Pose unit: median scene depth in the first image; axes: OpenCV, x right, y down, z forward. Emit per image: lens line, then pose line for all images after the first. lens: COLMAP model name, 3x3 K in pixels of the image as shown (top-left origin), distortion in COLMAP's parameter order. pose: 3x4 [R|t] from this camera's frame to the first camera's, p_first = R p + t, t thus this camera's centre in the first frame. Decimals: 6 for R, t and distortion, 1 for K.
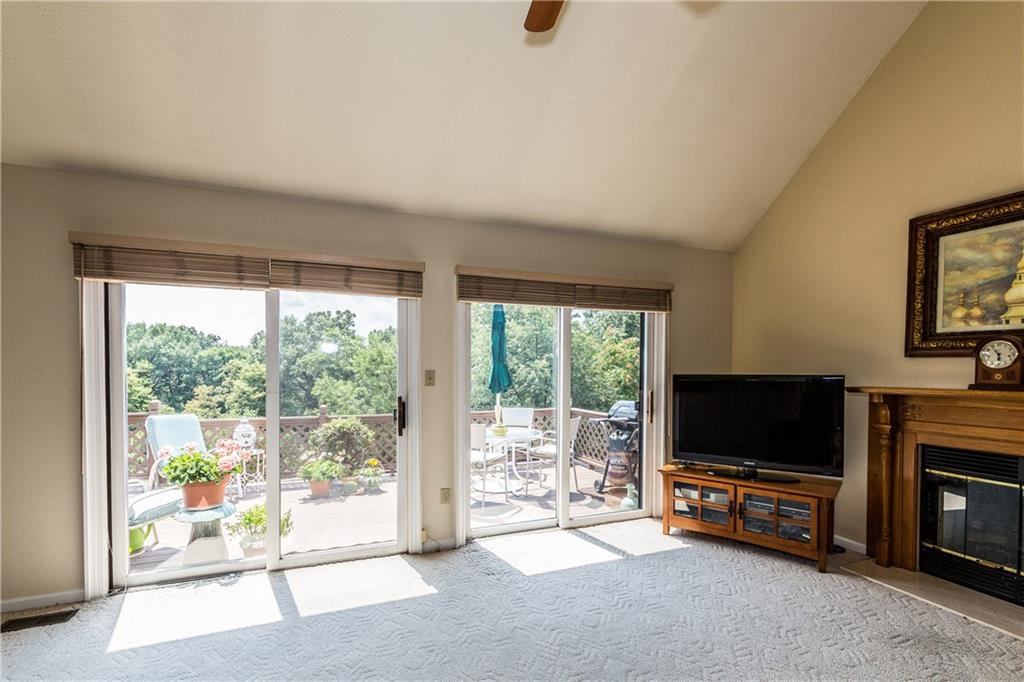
lens RADIAL K [[454.8, 0, 515.8], [0, 454.8, 377.6], [0, 0, 1]] dist [0.001409, 0.000033]
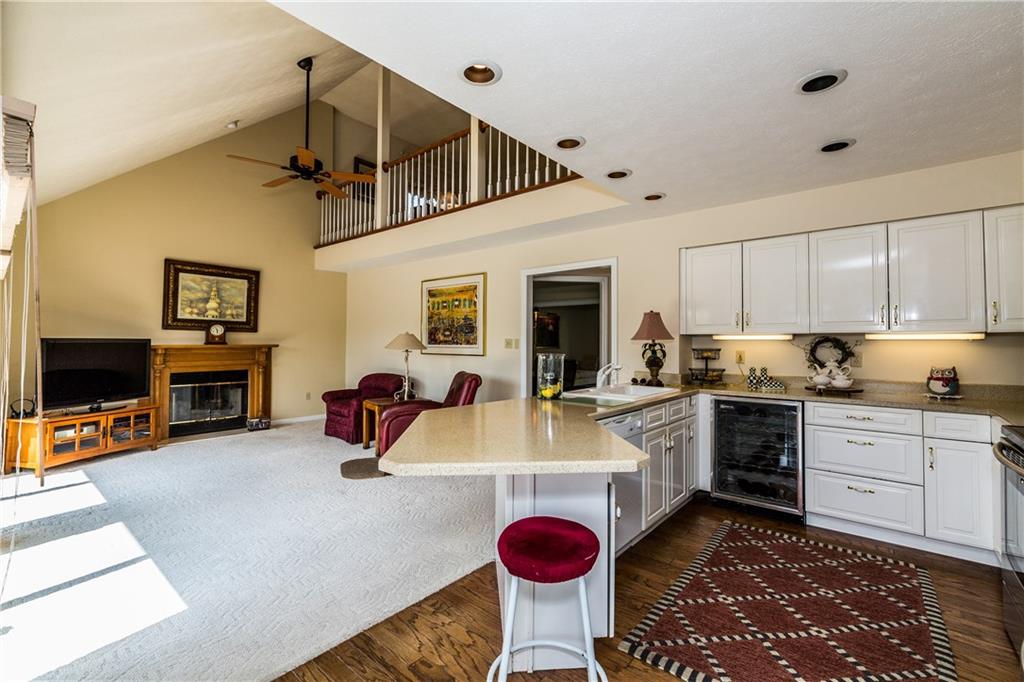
lens RADIAL K [[438.5, 0, 516.5], [0, 438.5, 334.0], [0, 0, 1]] dist [0.004274, -0.001307]
pose [[-0.477460, 0.013021, 0.878557, -1.542914], [0.011427, 0.999898, -0.008609, 0.007690], [-0.878579, 0.005929, -0.477560, 0.596577]]
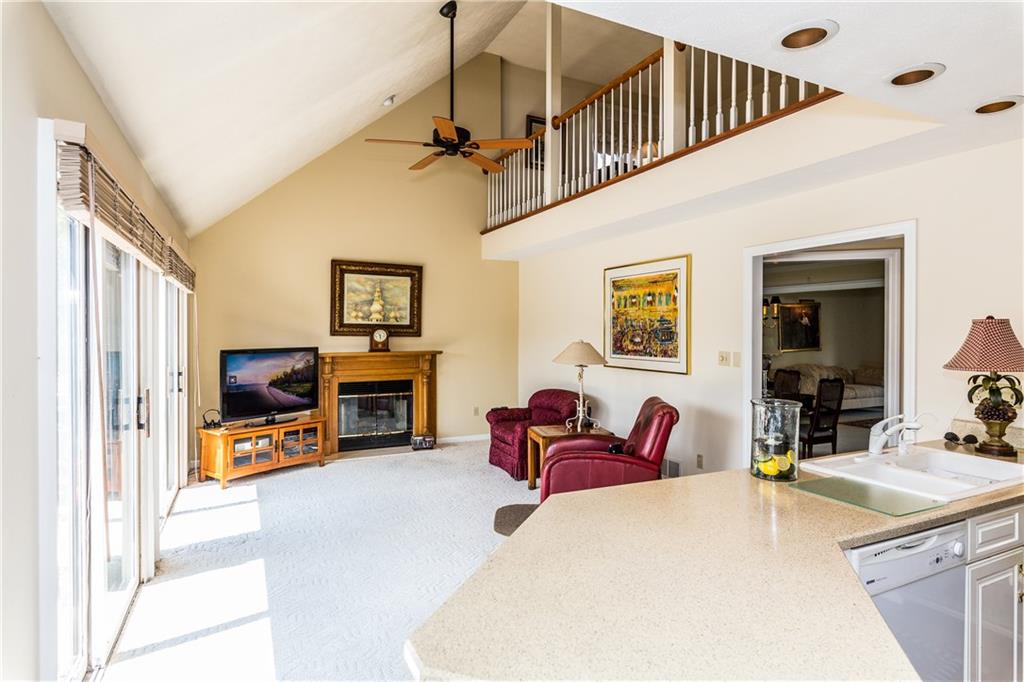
lens RADIAL K [[549.1, 0, 521.3], [0, 549.1, 335.9], [0, 0, 1]] dist [0.001680, -0.000440]
pose [[-0.087602, -0.009644, 0.996109, -1.414663], [0.017288, 0.999788, 0.011200, -0.057885], [-0.996006, 0.018201, -0.087417, 0.459916]]
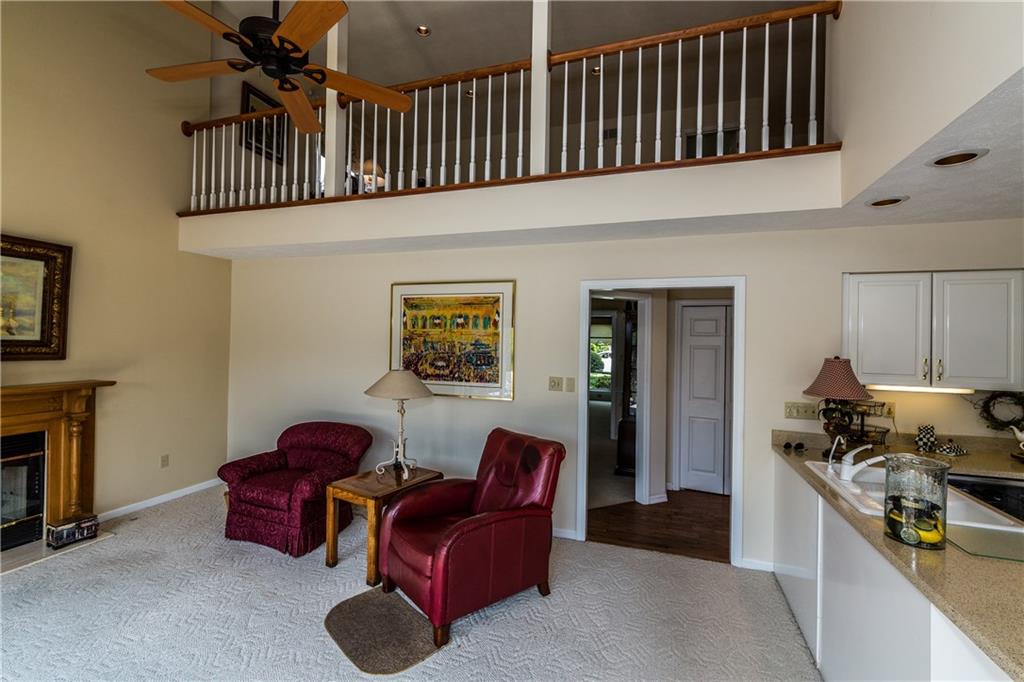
lens RADIAL K [[438.5, 0, 520.3], [0, 438.5, 337.5], [0, 0, 1]] dist [0.004274, -0.001307]
pose [[-0.761837, -0.009268, 0.647703, -0.696705], [-0.005702, 0.999955, 0.007602, -0.111092], [-0.647744, 0.002098, -0.761855, 0.799220]]
